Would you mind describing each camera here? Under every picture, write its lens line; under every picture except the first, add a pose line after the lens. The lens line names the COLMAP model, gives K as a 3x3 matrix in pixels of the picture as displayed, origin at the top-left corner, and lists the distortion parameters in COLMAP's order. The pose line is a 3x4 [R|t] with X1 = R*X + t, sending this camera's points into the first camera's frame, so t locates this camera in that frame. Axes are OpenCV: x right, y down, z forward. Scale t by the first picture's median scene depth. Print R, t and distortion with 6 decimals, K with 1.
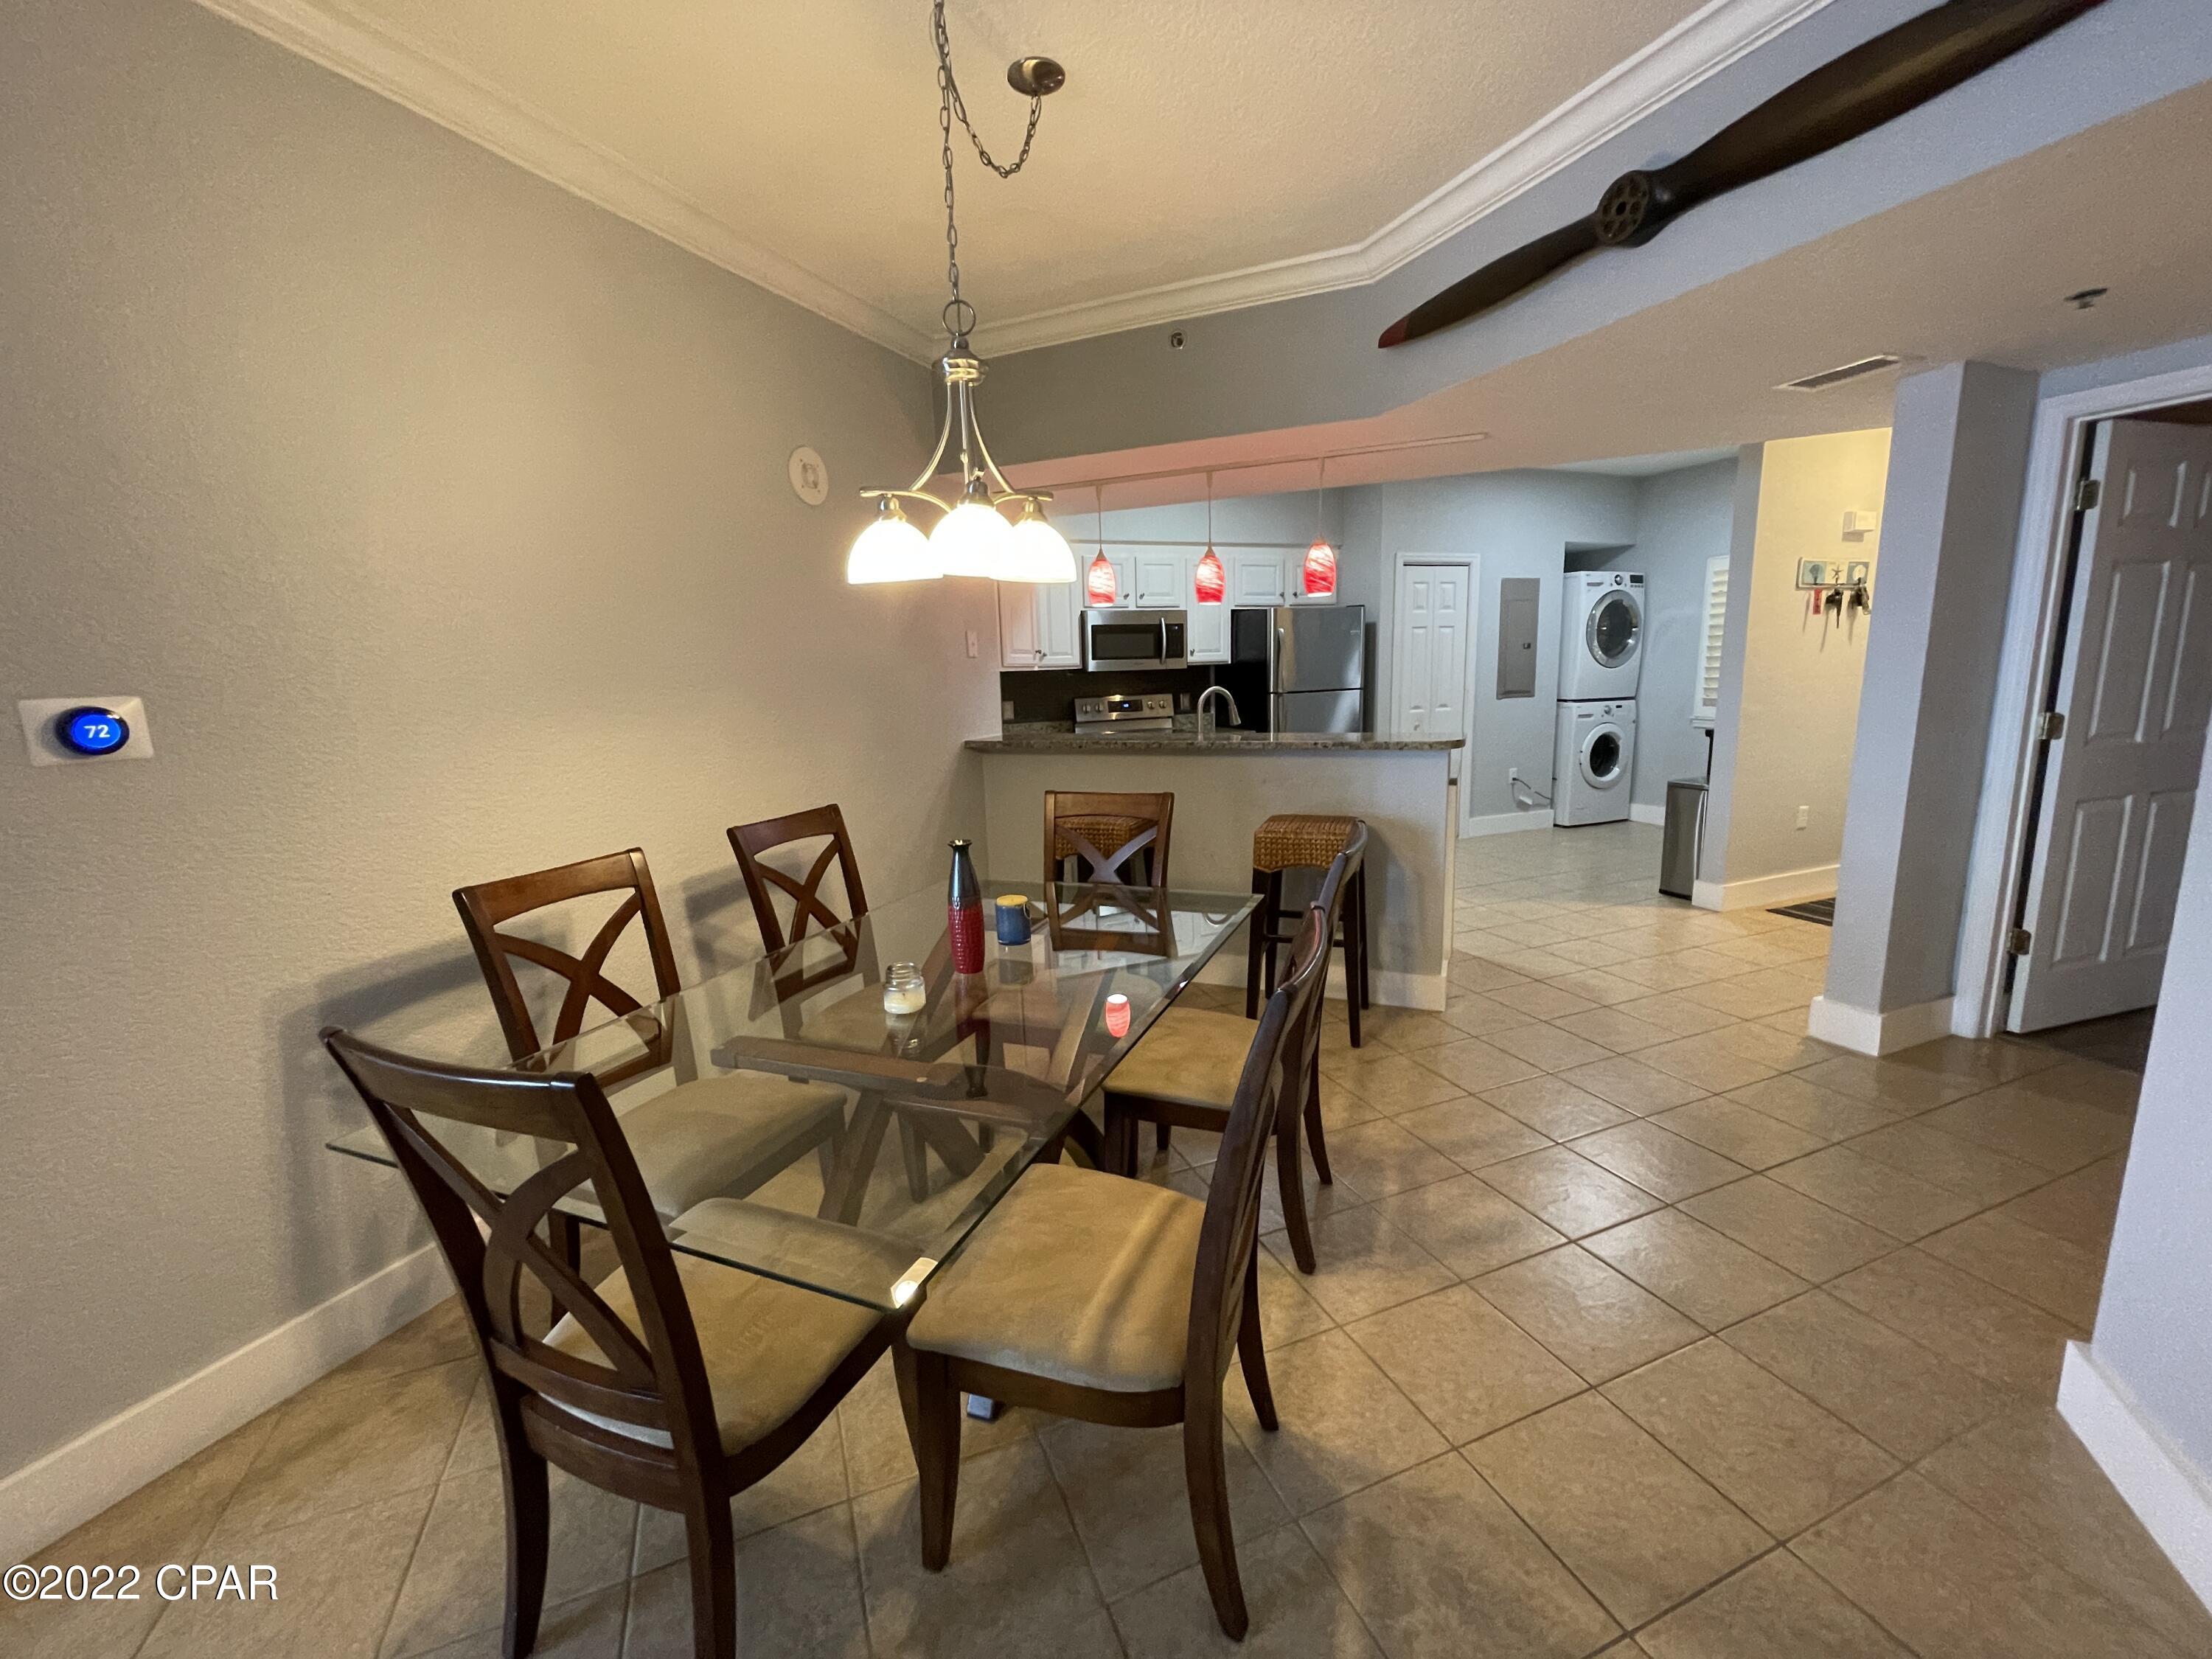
lens RADIAL K [[893.1, 0, 1099.4], [0, 893.1, 829.4], [0, 0, 1]] dist [-0.000963, -0.000664]
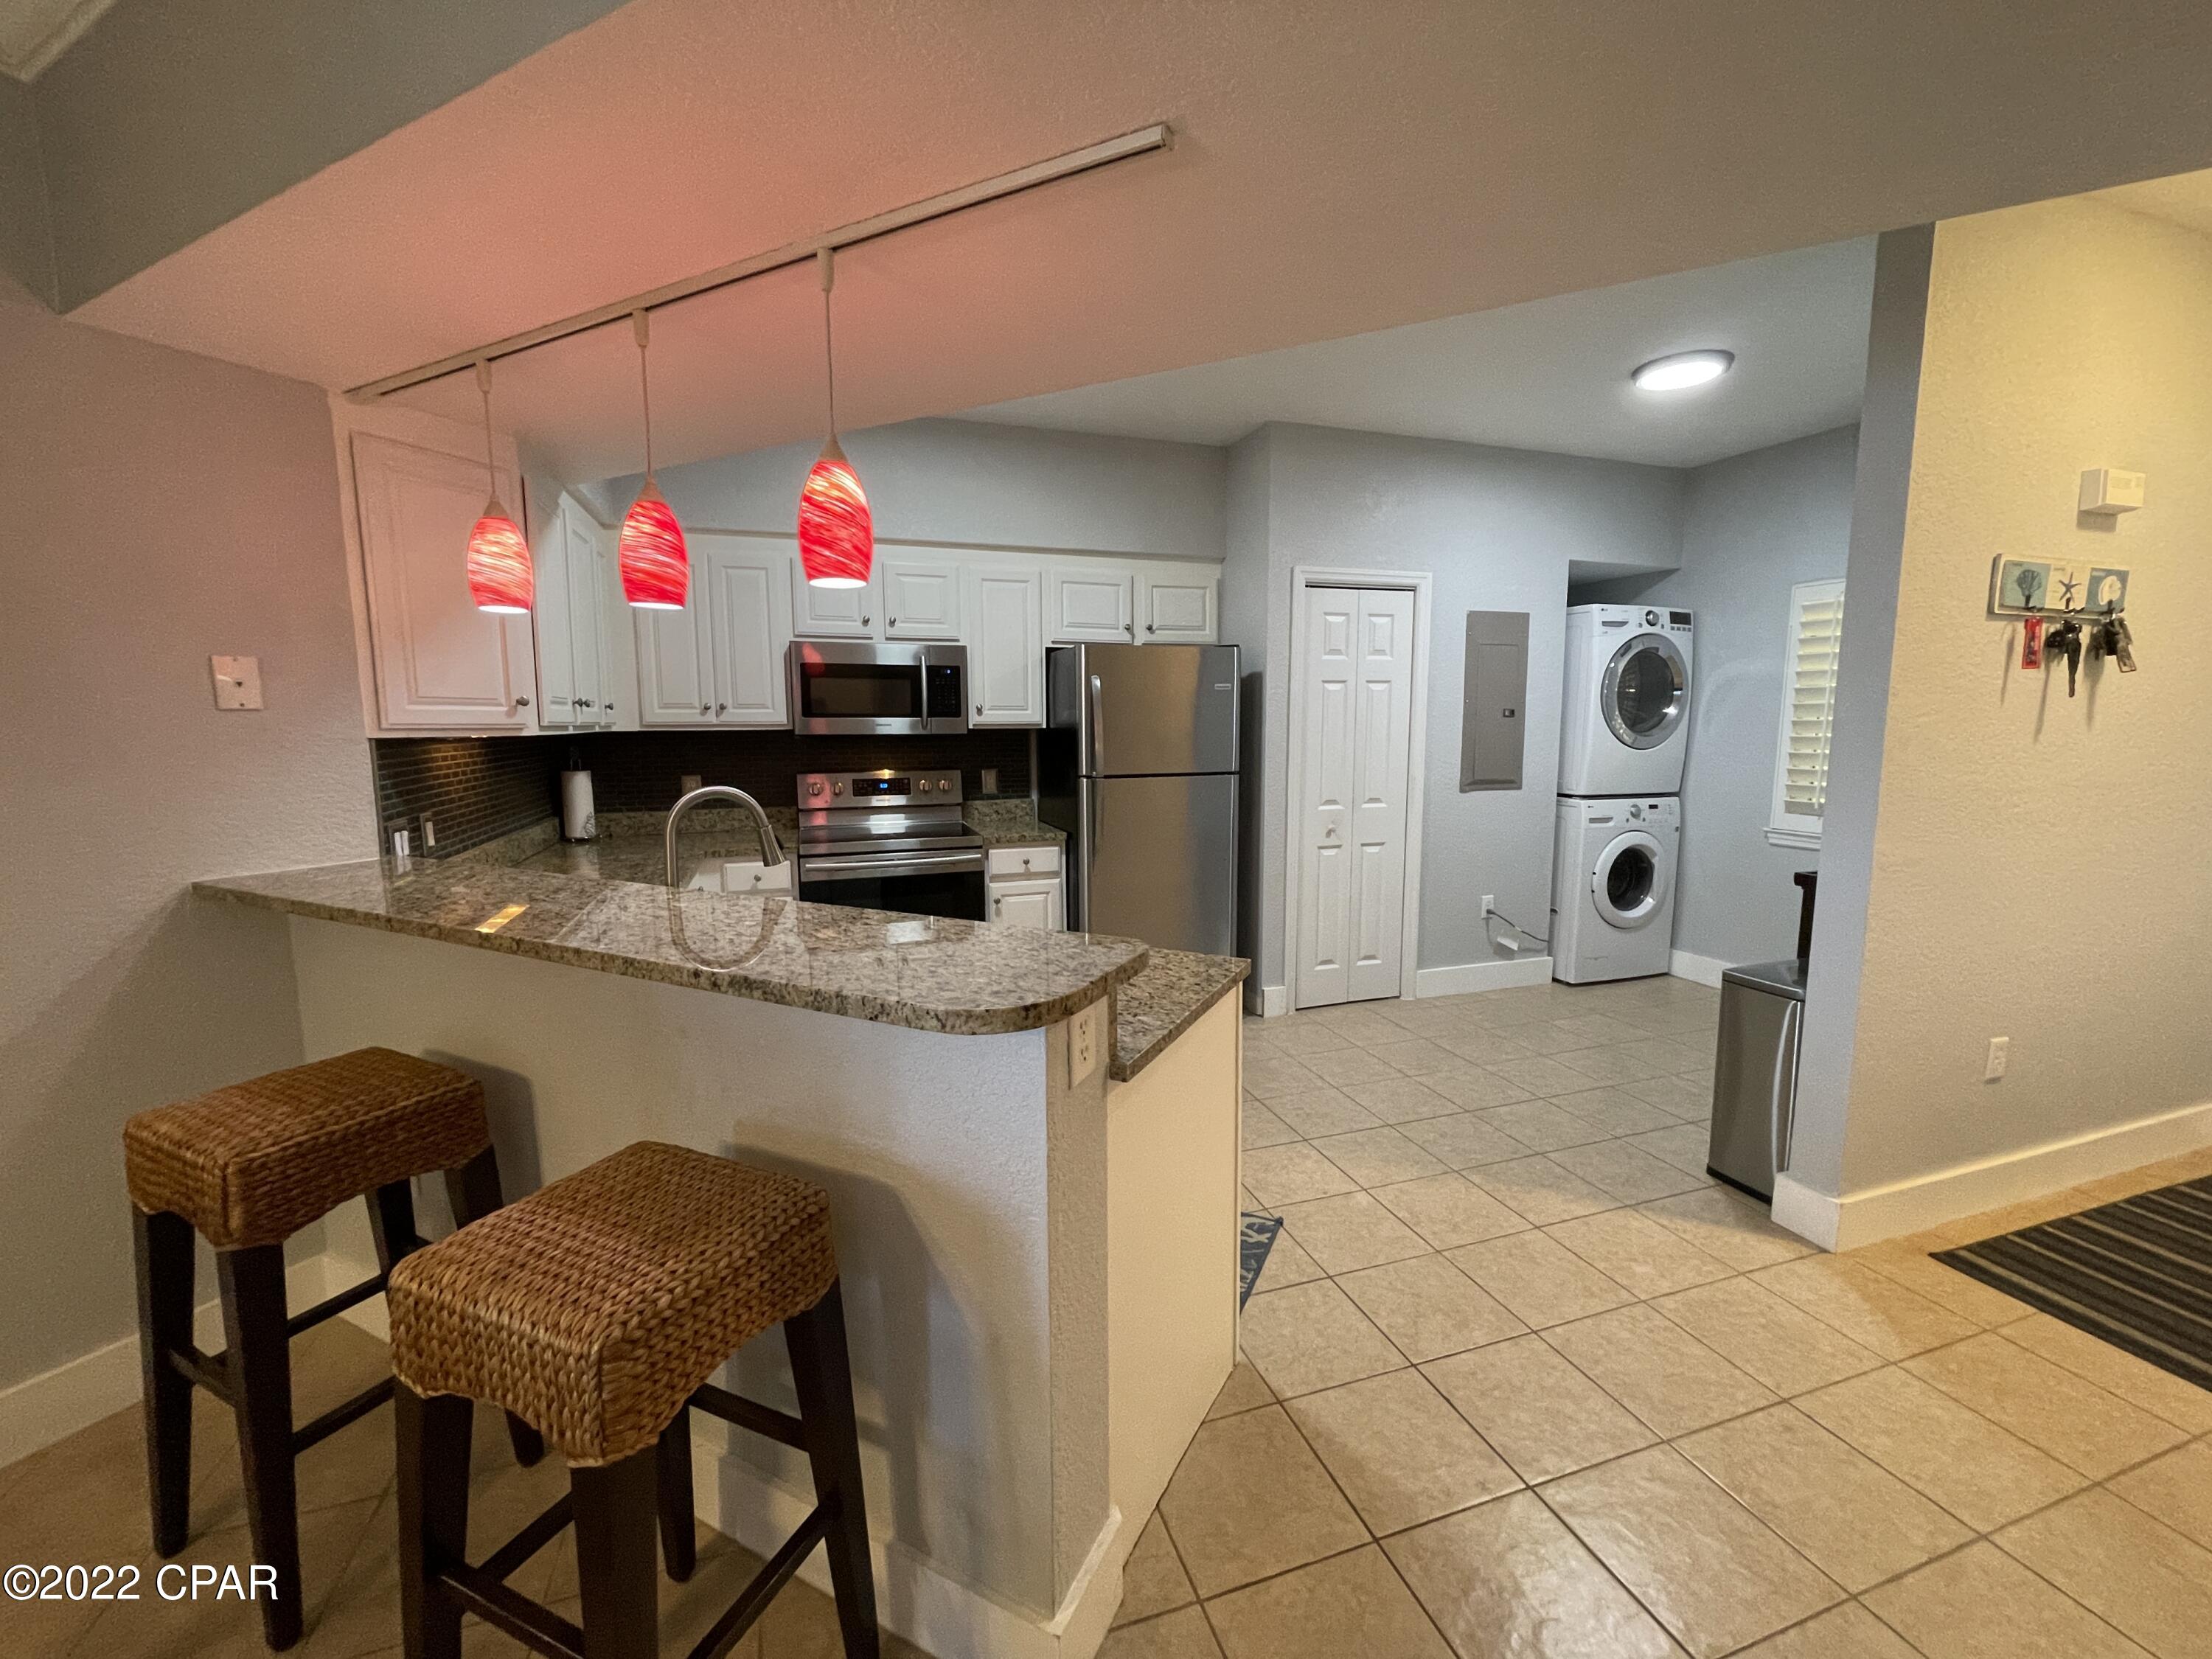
lens RADIAL K [[893.1, 0, 1095.1], [0, 893.1, 829.4], [0, 0, 1]] dist [-0.000963, -0.000664]
pose [[0.997813, 0.033659, -0.056886, 0.226559], [-0.036884, 0.997714, -0.056630, -0.074785], [0.054849, 0.058605, 0.996773, 0.347172]]
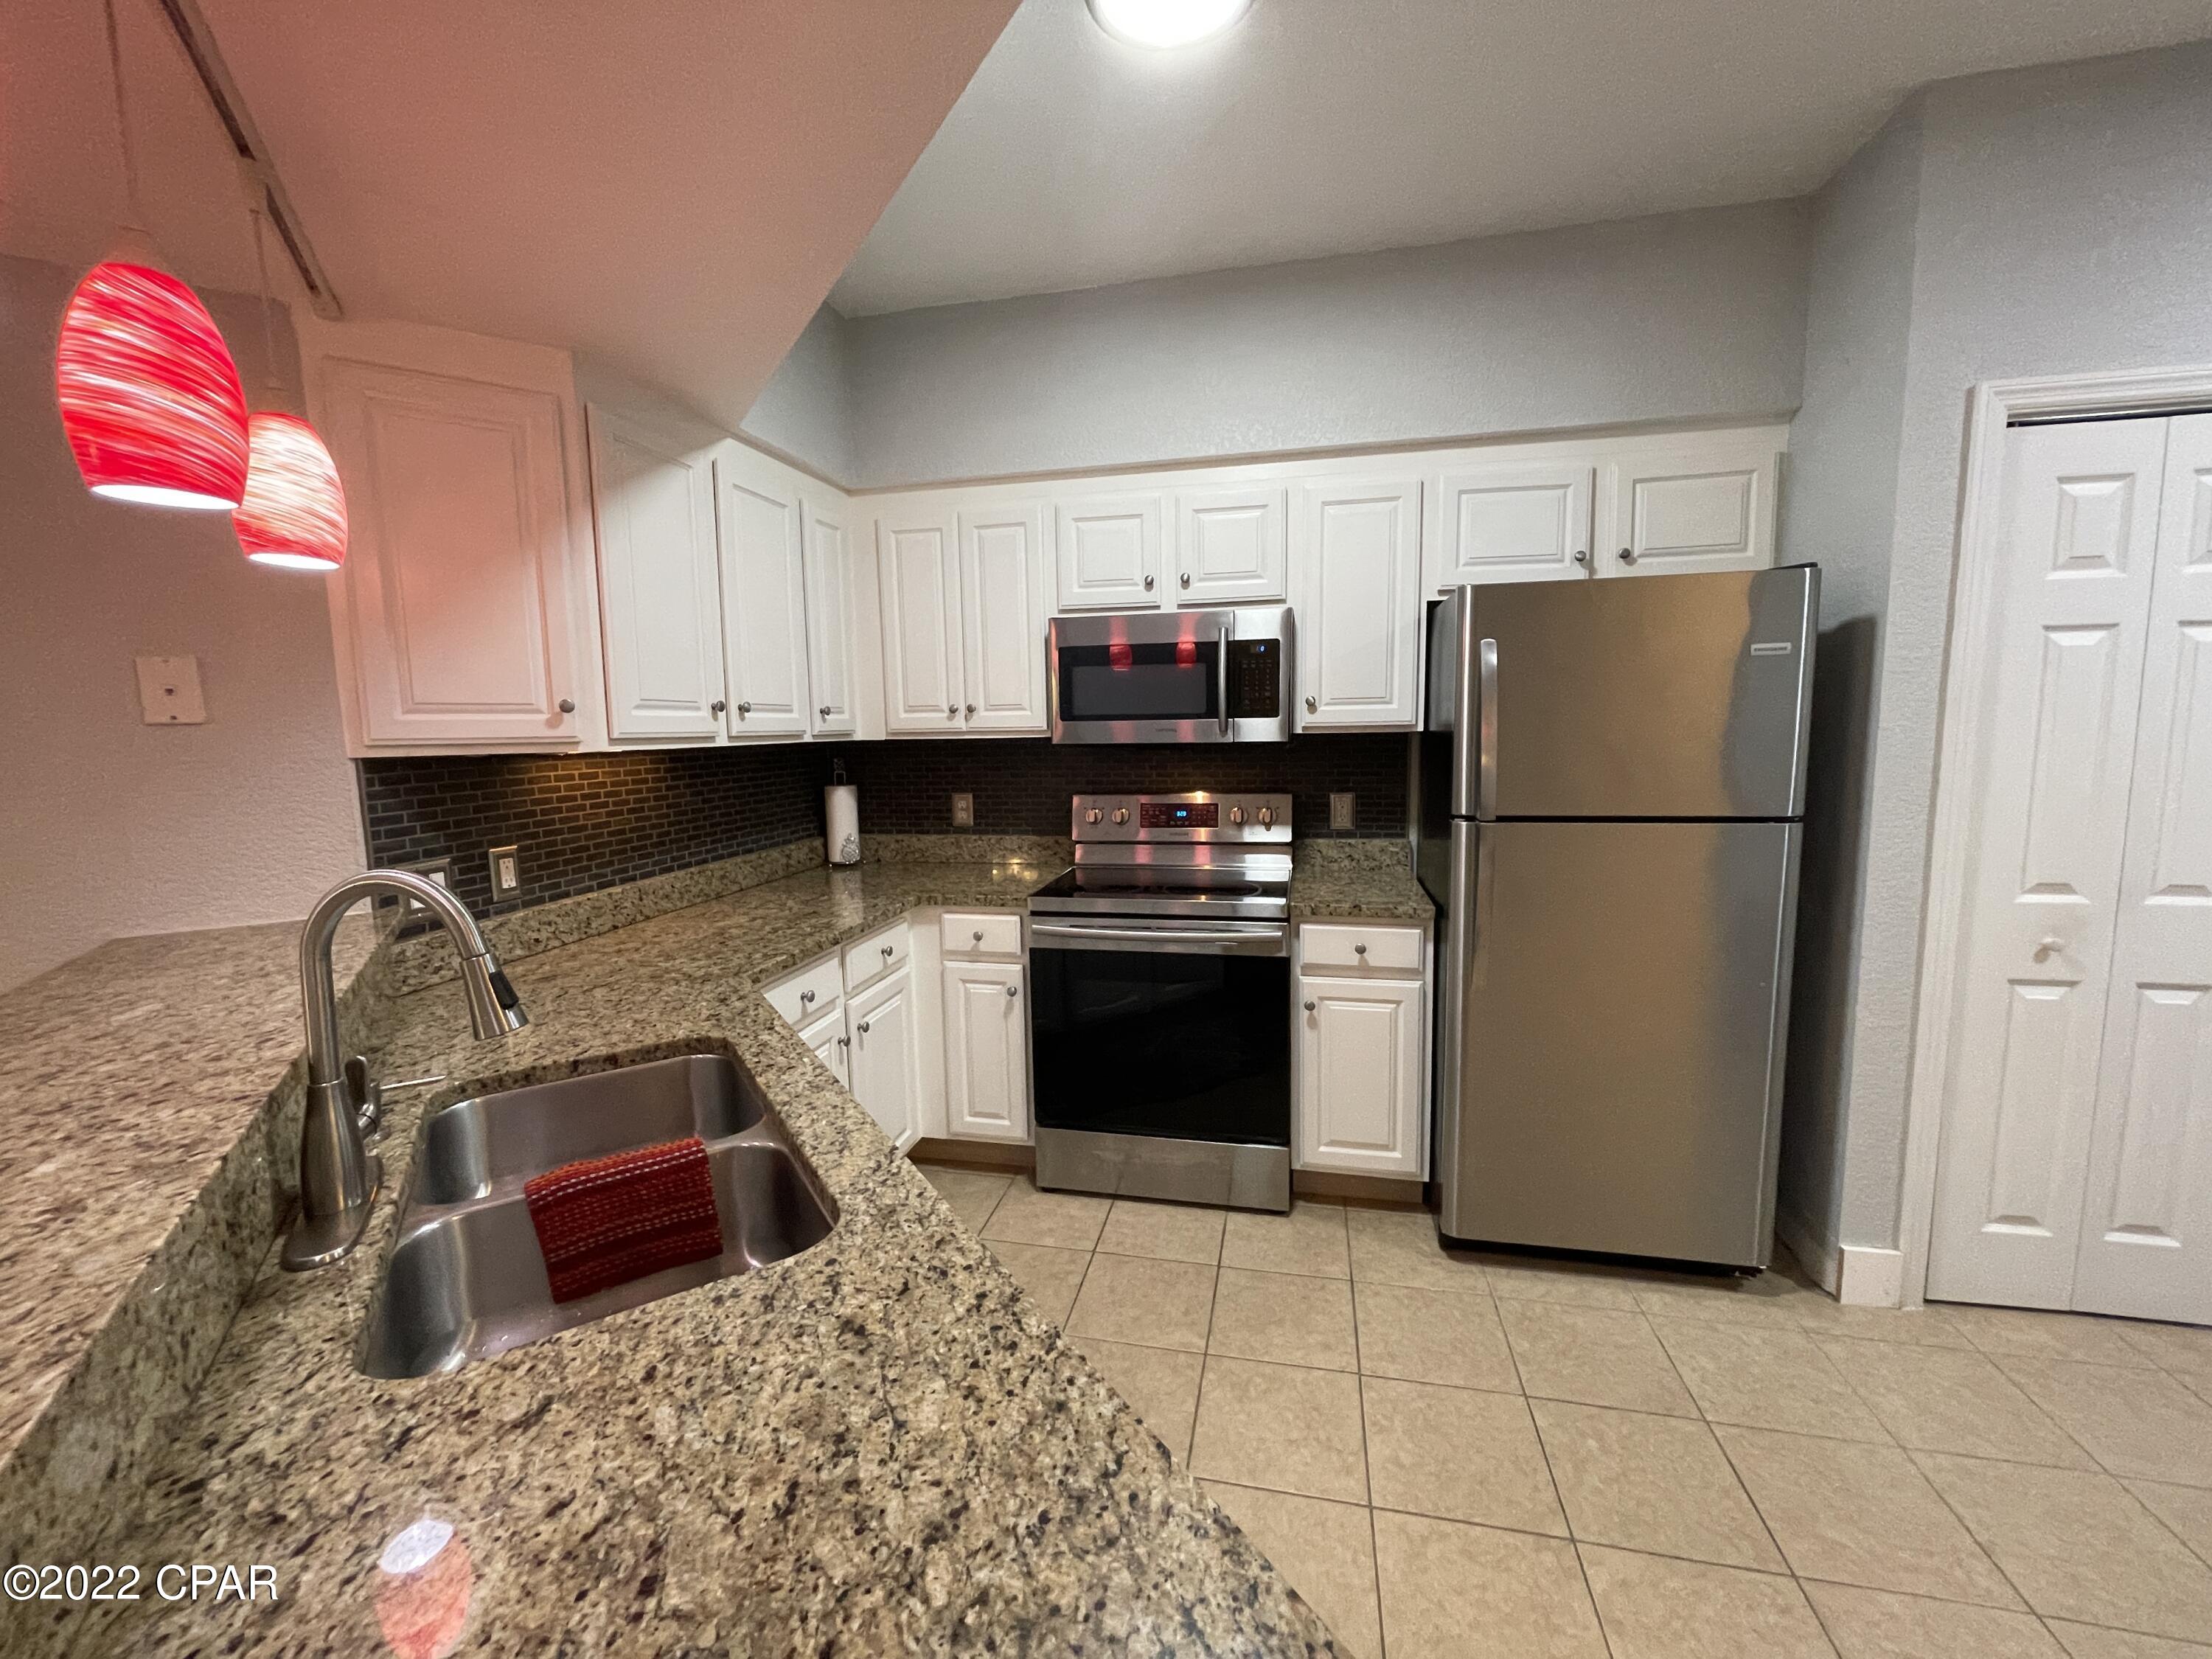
lens RADIAL K [[893.1, 0, 1104.4], [0, 893.1, 825.2], [0, 0, 1]] dist [-0.000963, -0.000664]
pose [[0.825352, 0.080437, -0.558859, 0.263396], [-0.109562, 0.993803, -0.018768, -0.119429], [0.553886, 0.076721, 0.829050, 0.581246]]
